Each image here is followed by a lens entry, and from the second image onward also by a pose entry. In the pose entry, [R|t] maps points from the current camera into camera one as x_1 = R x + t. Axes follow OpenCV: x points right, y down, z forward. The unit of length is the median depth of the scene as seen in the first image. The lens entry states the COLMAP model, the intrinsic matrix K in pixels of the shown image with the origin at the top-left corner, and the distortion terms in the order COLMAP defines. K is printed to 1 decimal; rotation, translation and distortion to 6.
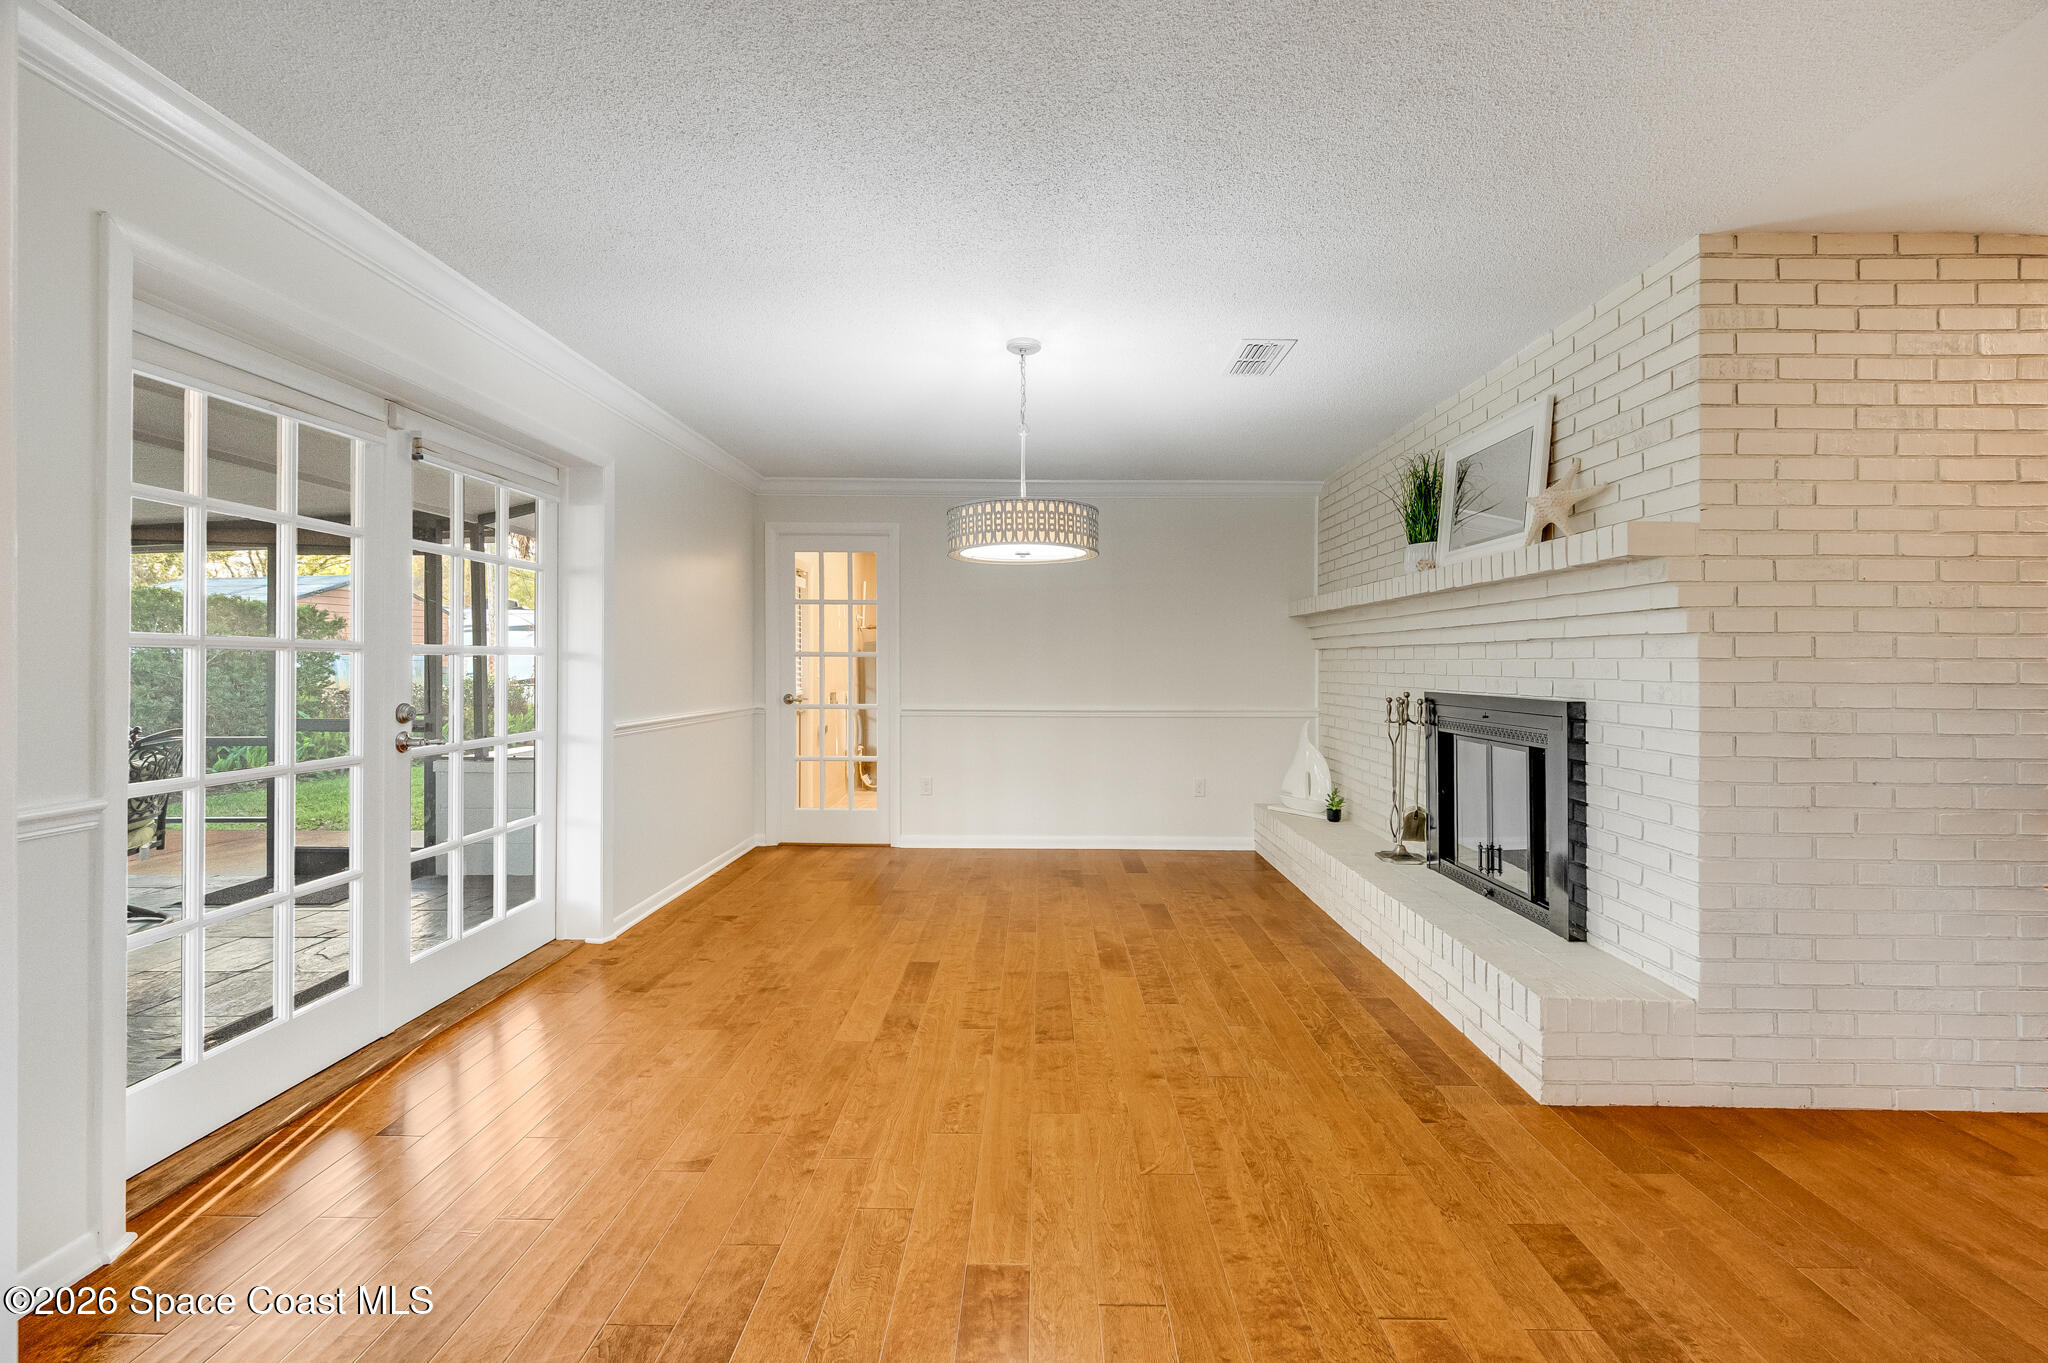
lens RADIAL K [[813.2, 0, 1028.8], [0, 813.2, 659.8], [0, 0, 1]] dist [0.003505, -0.000760]
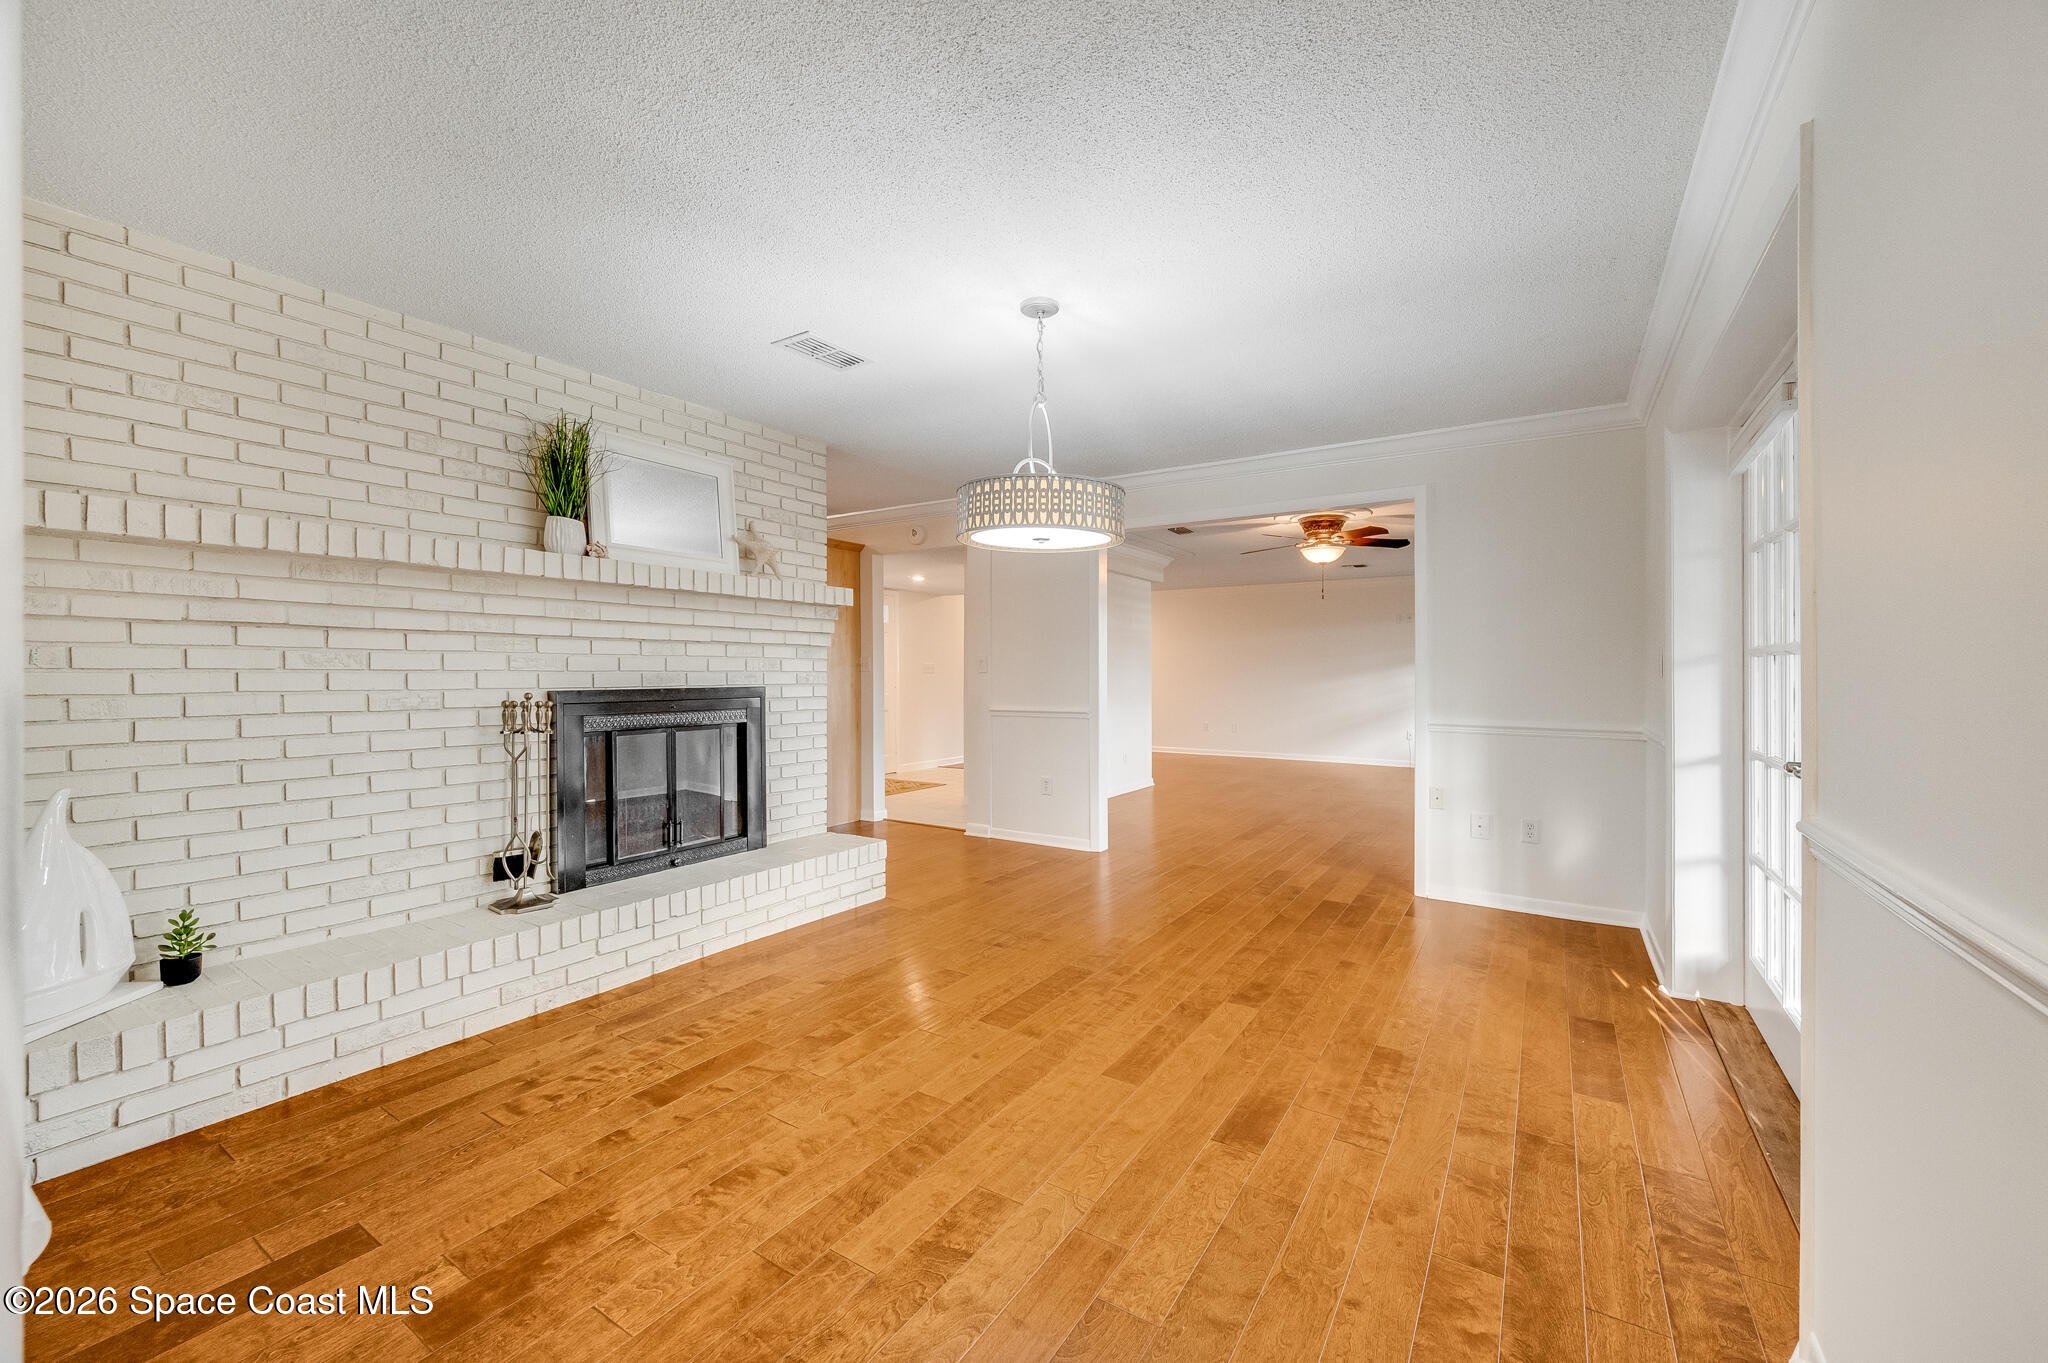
lens RADIAL K [[816.2, 0, 1029.8], [0, 816.2, 669.6], [0, 0, 1]] dist [0.004445, 0.000230]
pose [[-0.850877, -0.008272, 0.525300, -0.469589], [-0.010577, 0.999943, -0.001386, 0.015258], [-0.525259, -0.006736, -0.850916, 1.789445]]
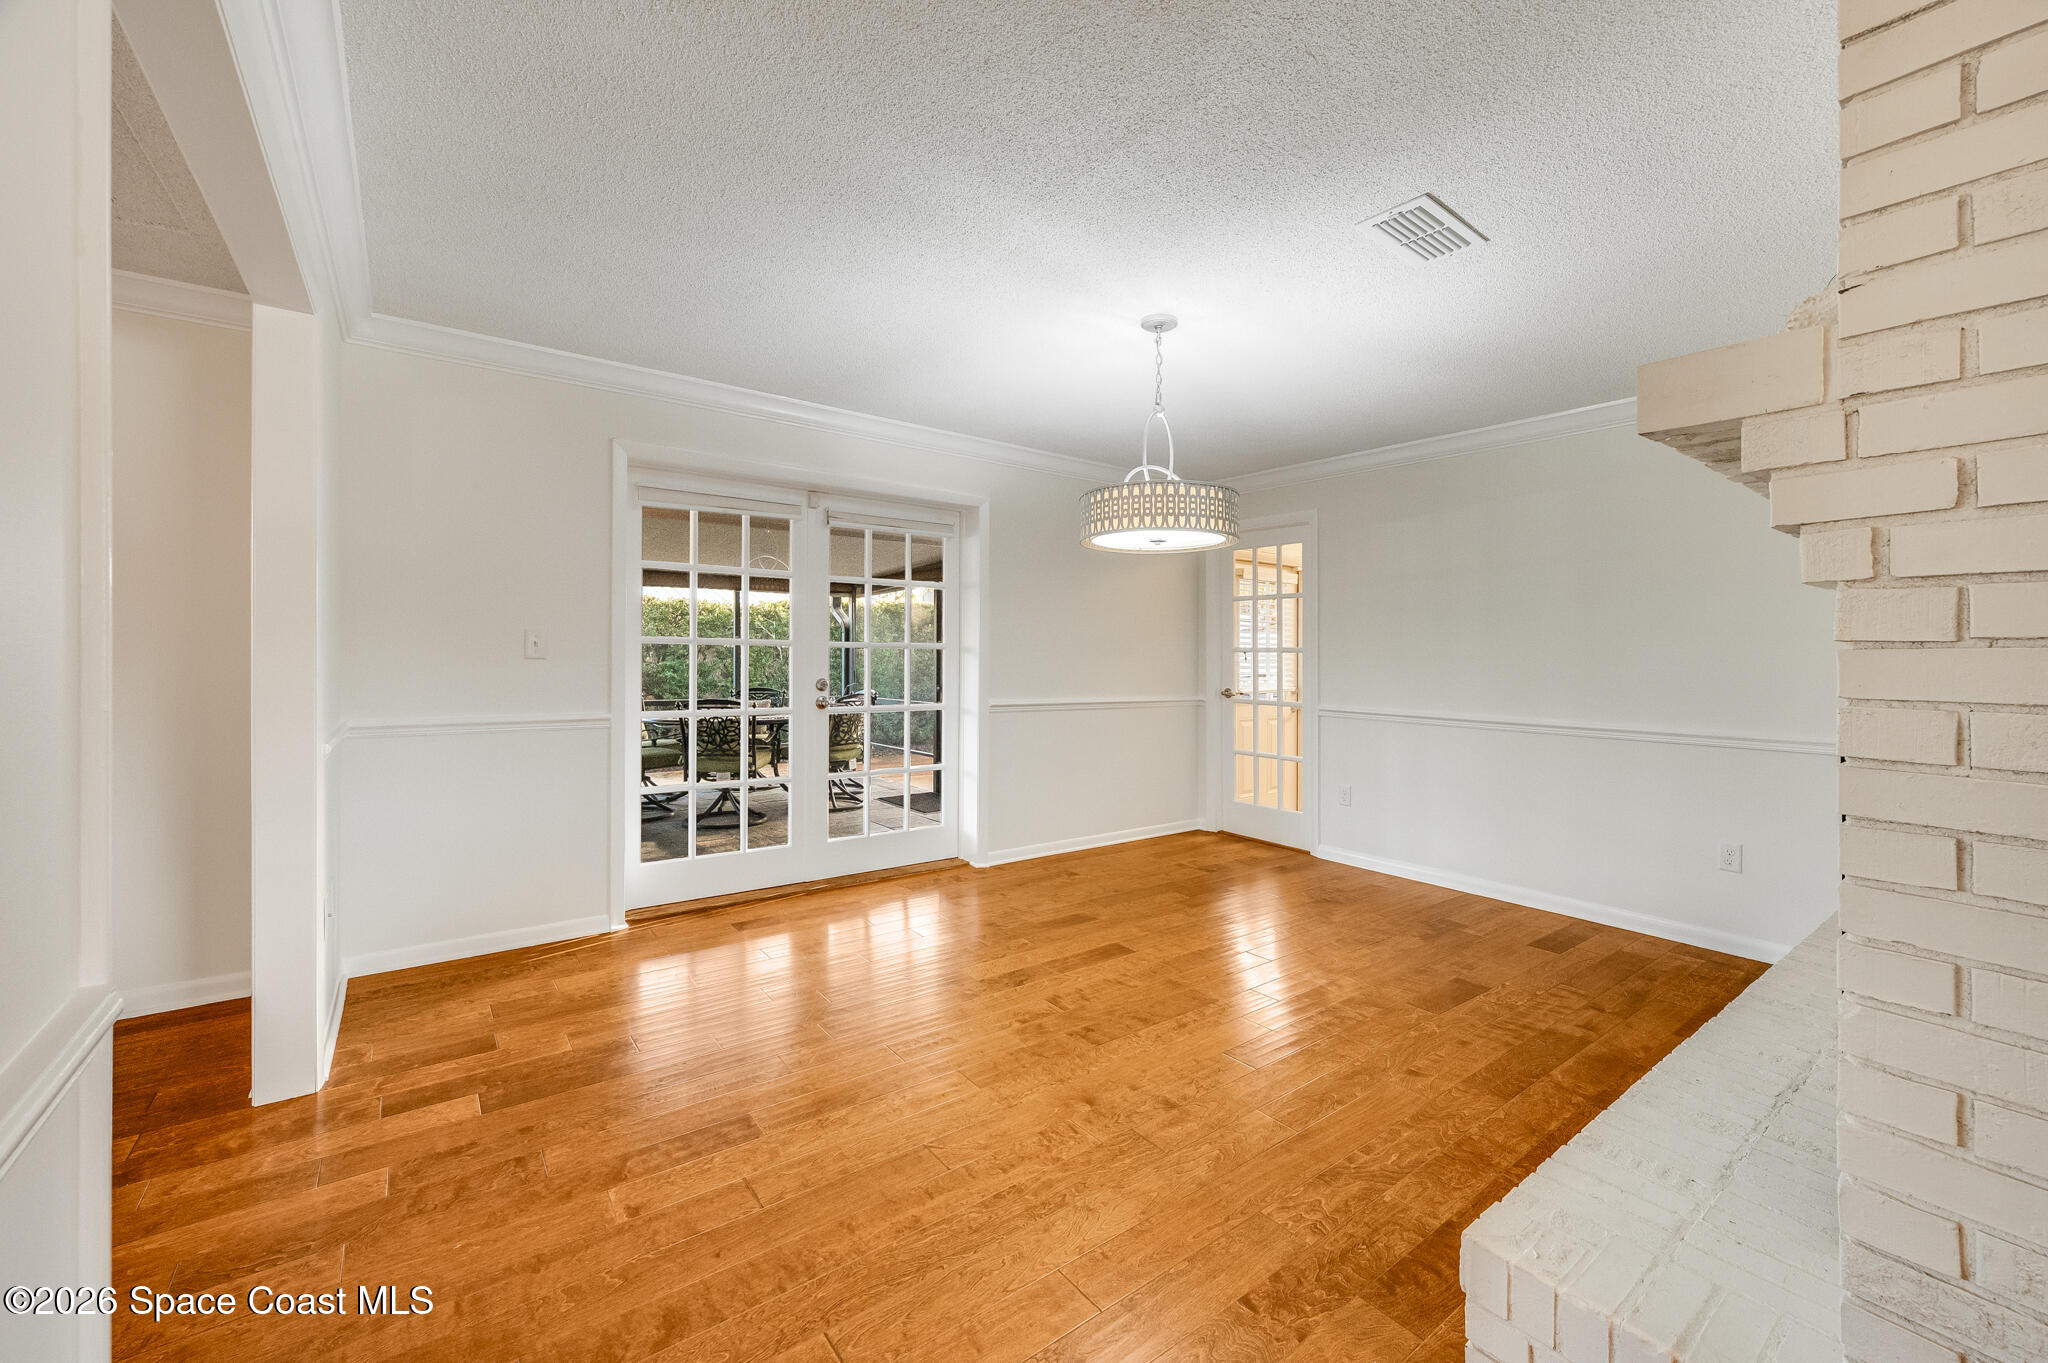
lens RADIAL K [[813.2, 0, 1036.7], [0, 813.2, 668.2], [0, 0, 1]] dist [0.003505, -0.000760]
pose [[0.618046, 0.016565, -0.785967, 0.653766], [-0.008182, 0.999859, 0.014639, 0.005252], [0.786099, -0.002617, 0.618095, 0.299465]]
